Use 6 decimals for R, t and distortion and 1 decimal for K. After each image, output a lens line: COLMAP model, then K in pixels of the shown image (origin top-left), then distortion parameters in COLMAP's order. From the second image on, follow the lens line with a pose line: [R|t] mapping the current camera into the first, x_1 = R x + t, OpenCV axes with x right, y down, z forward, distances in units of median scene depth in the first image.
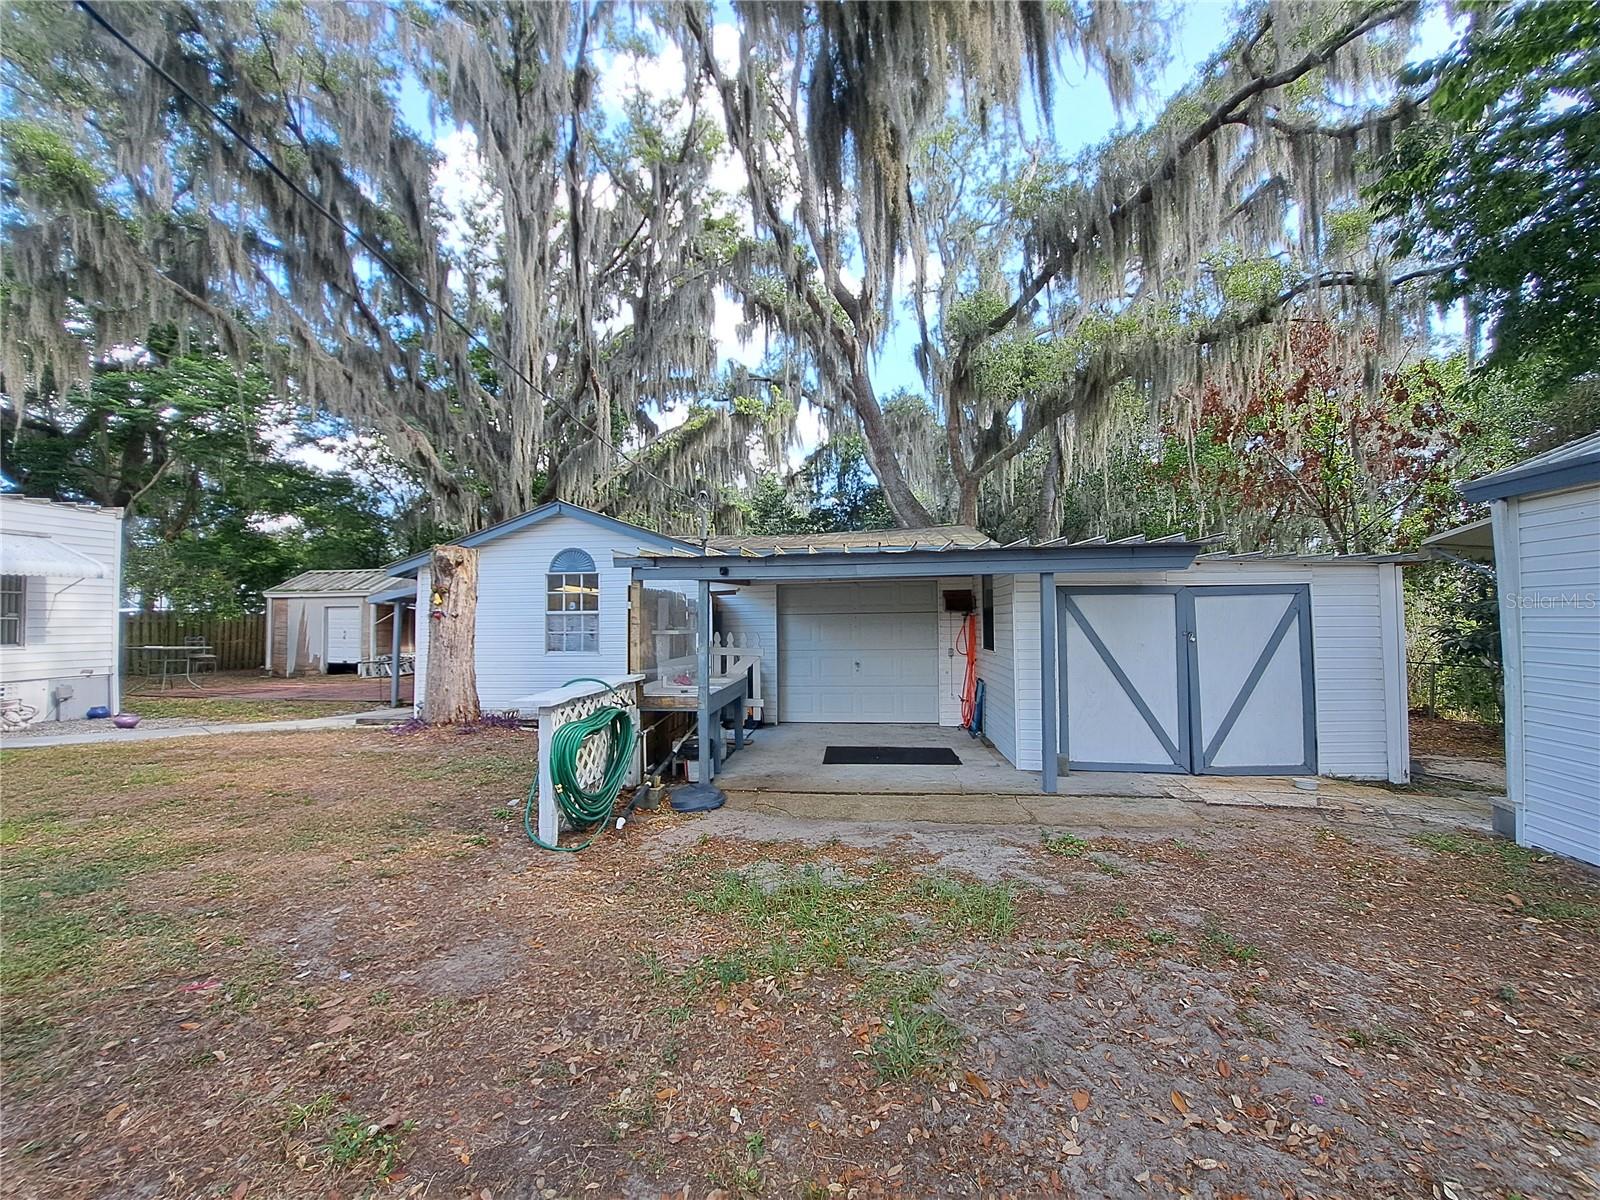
lens RADIAL K [[638.5, 0, 814.4], [0, 638.5, 591.1], [0, 0, 1]] dist [-0.018430, 0.000860]
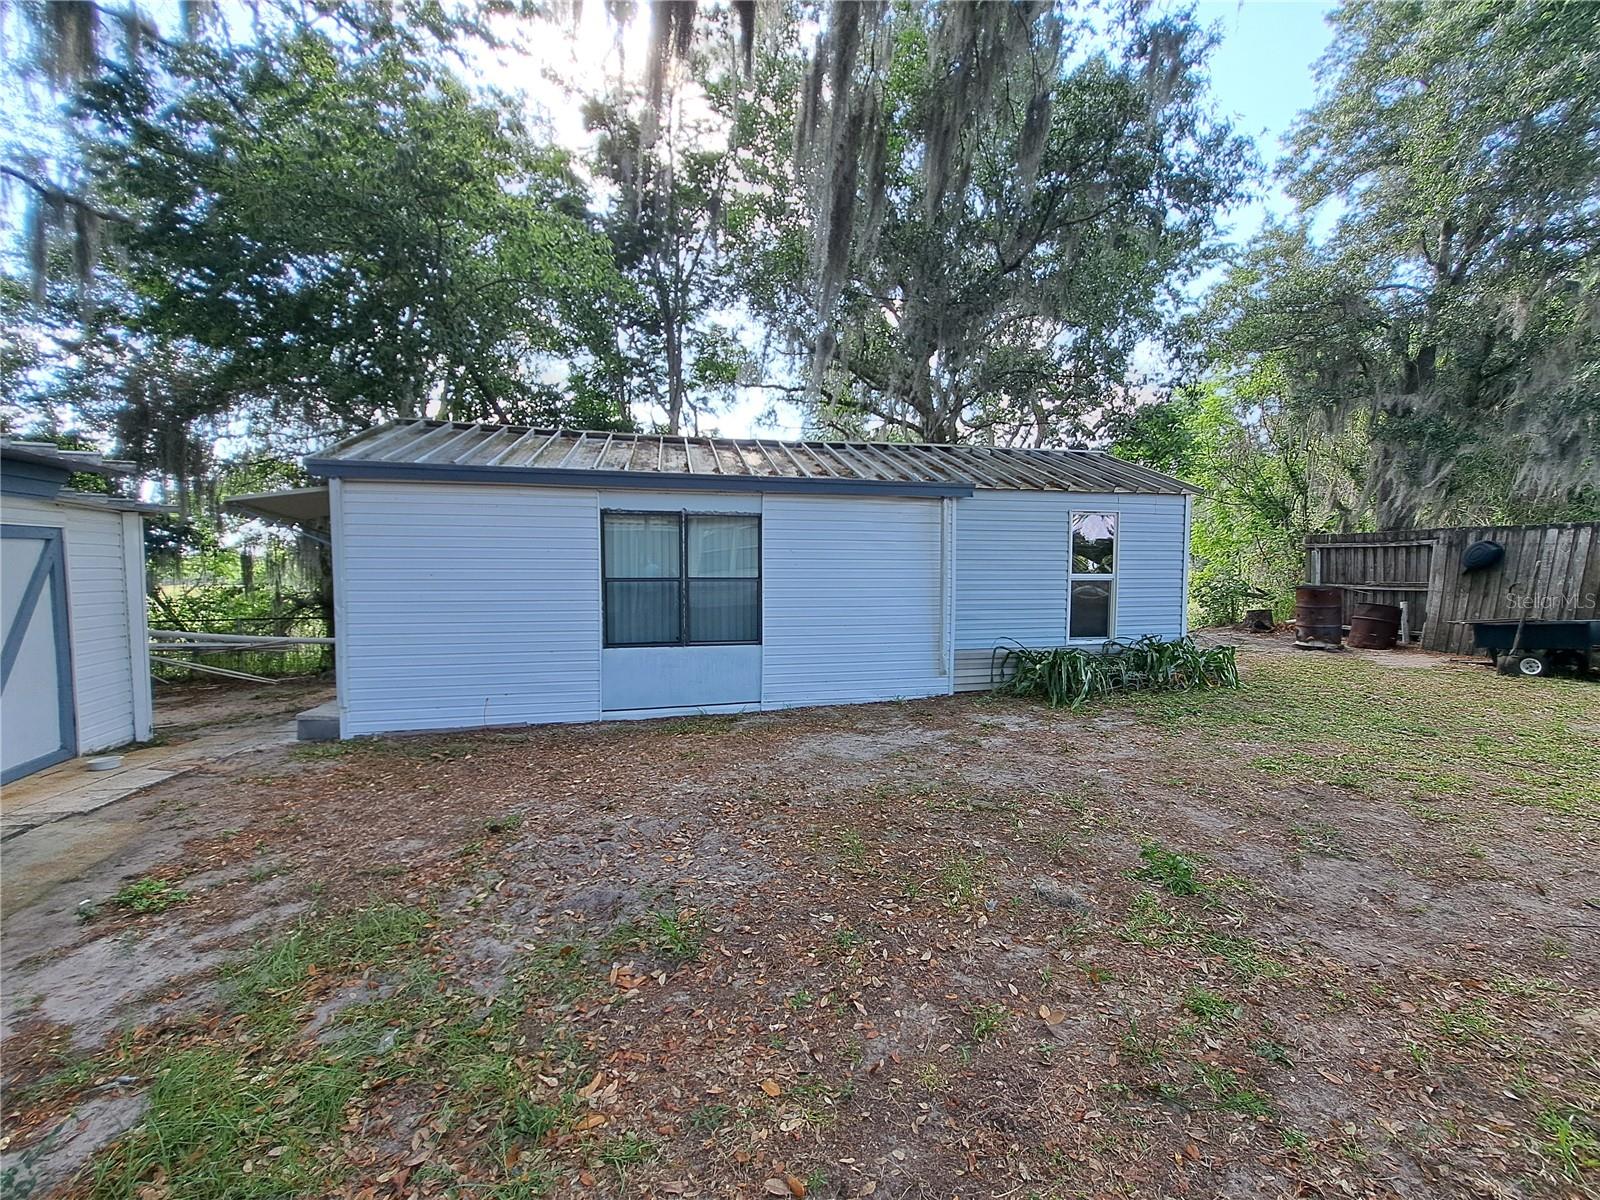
lens RADIAL K [[638.5, 0, 811.4], [0, 638.5, 602.0], [0, 0, 1]] dist [-0.018430, 0.000860]
pose [[-0.385107, -0.047936, 0.921626, -0.494499], [-0.033765, 0.998713, 0.037837, 0.029625], [-0.922254, -0.016548, -0.386231, 0.609958]]
